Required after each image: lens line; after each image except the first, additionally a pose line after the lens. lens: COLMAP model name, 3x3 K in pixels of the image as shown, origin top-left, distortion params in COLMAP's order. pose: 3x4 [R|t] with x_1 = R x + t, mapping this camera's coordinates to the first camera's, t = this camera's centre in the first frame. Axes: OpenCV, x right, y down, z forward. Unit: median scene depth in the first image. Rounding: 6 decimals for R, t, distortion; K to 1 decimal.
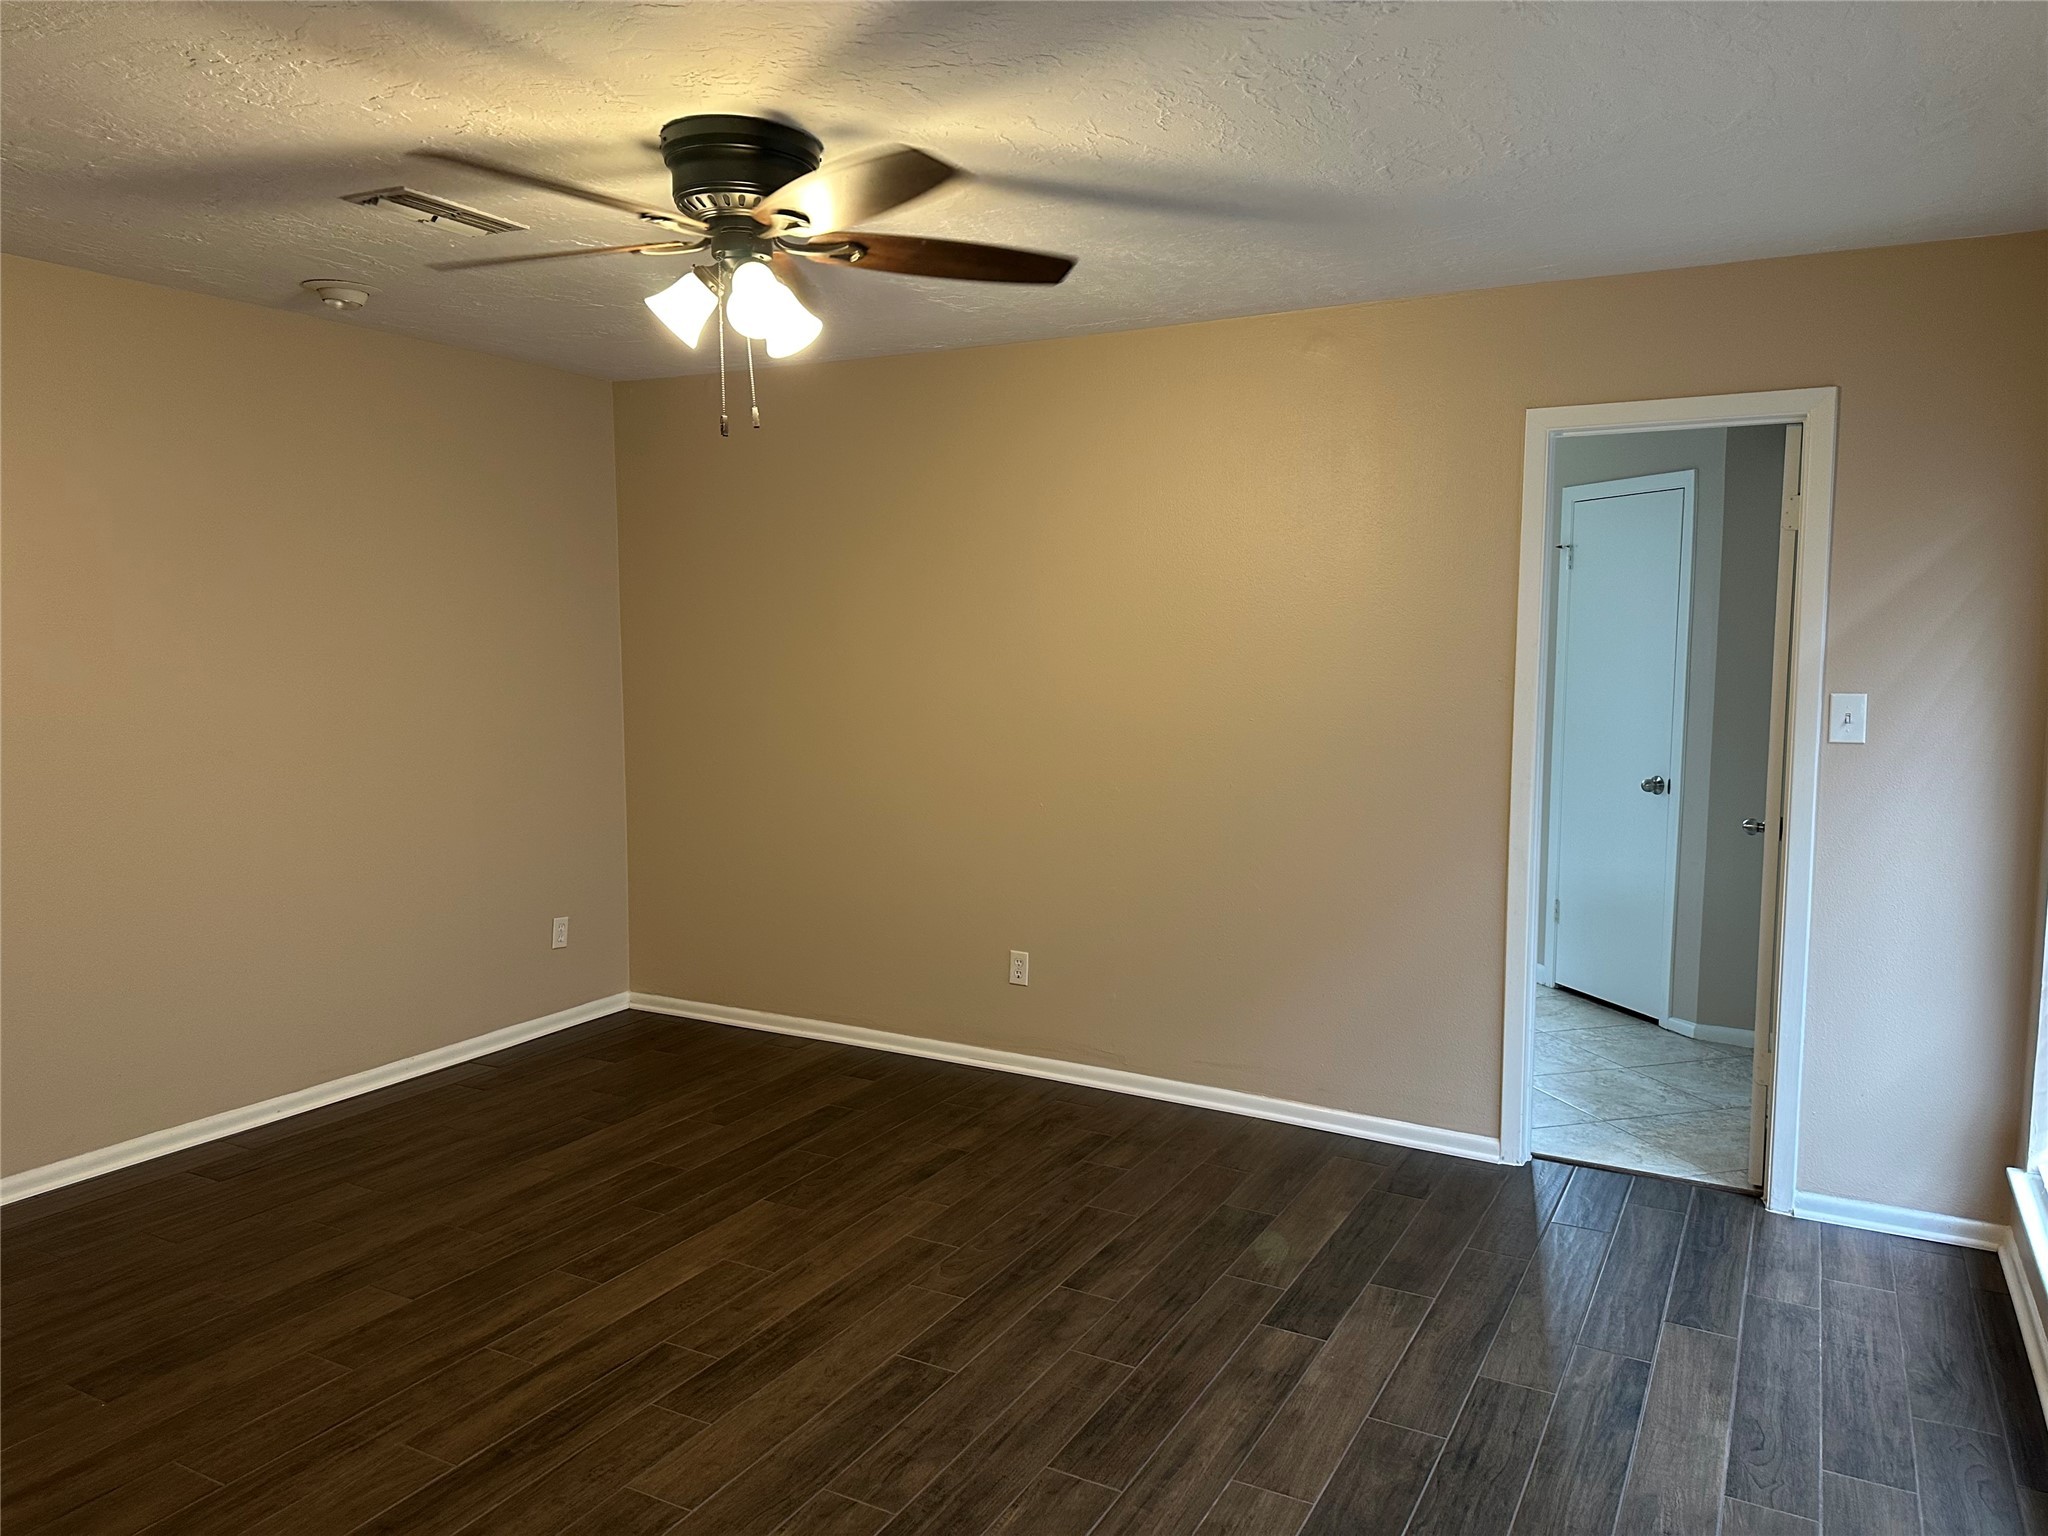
lens RADIAL K [[1463.0, 0, 1024.6], [0, 1463.0, 768.3], [0, 0, 1]] dist [0.027777, -0.025948]
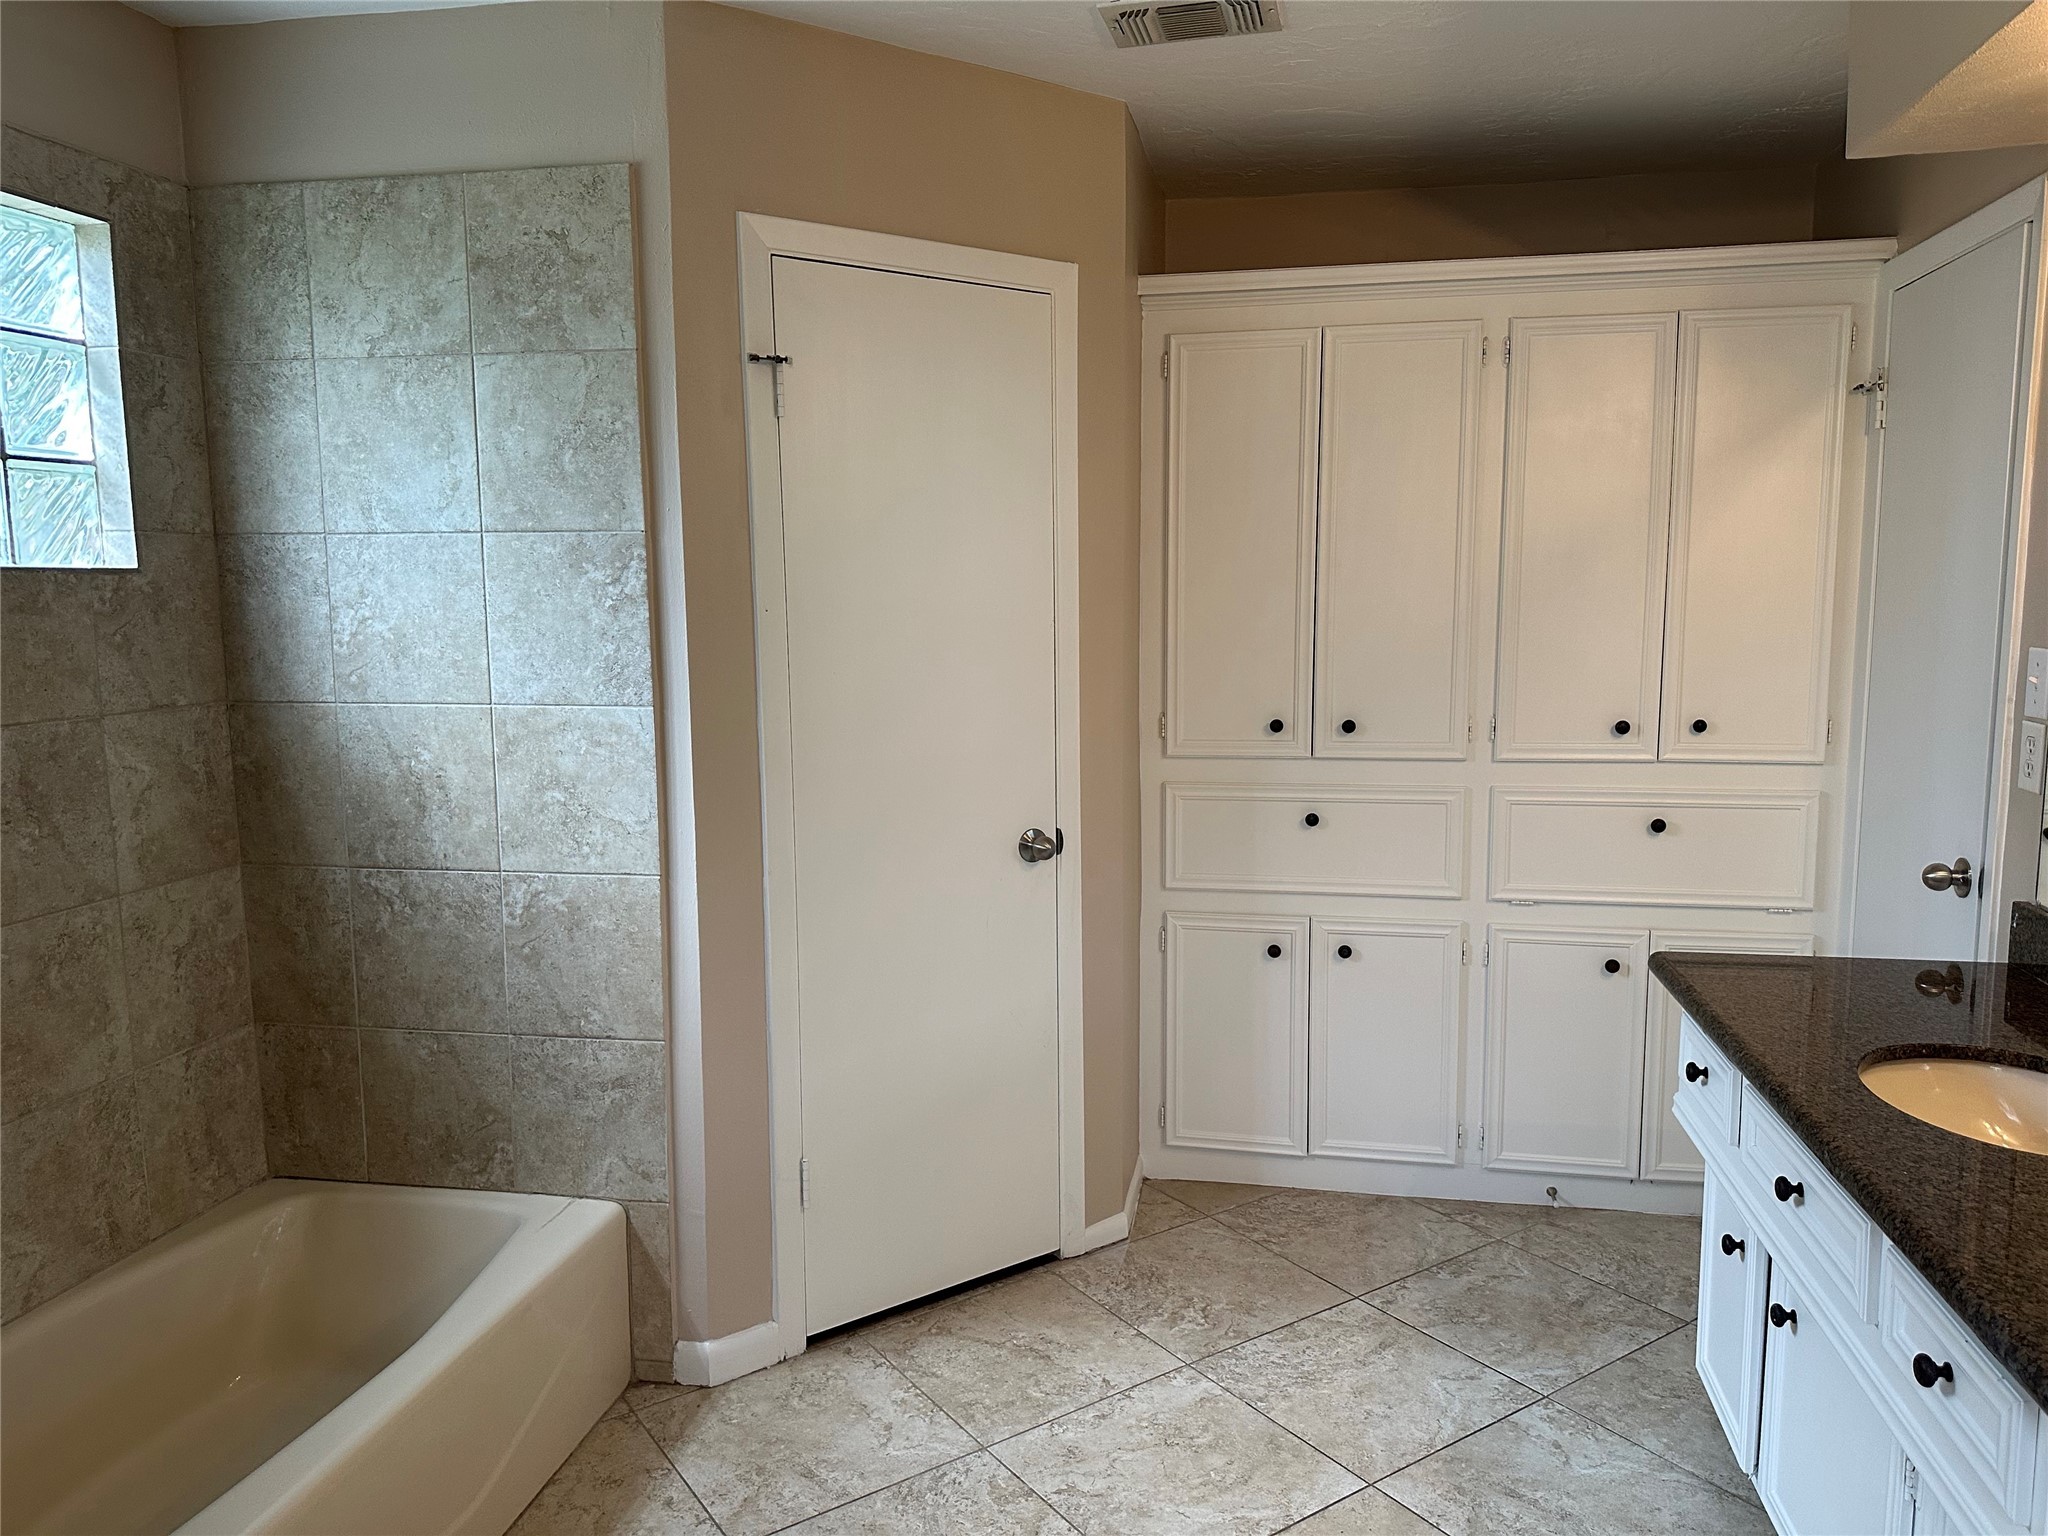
lens RADIAL K [[1463.0, 0, 1030.3], [0, 1463.0, 769.9], [0, 0, 1]] dist [0.027777, -0.025948]
pose [[-0.303010, -0.126422, 0.944565, -0.077775], [0.100482, 0.981399, 0.163586, -0.107721], [-0.947675, 0.144479, -0.284670, 1.181821]]
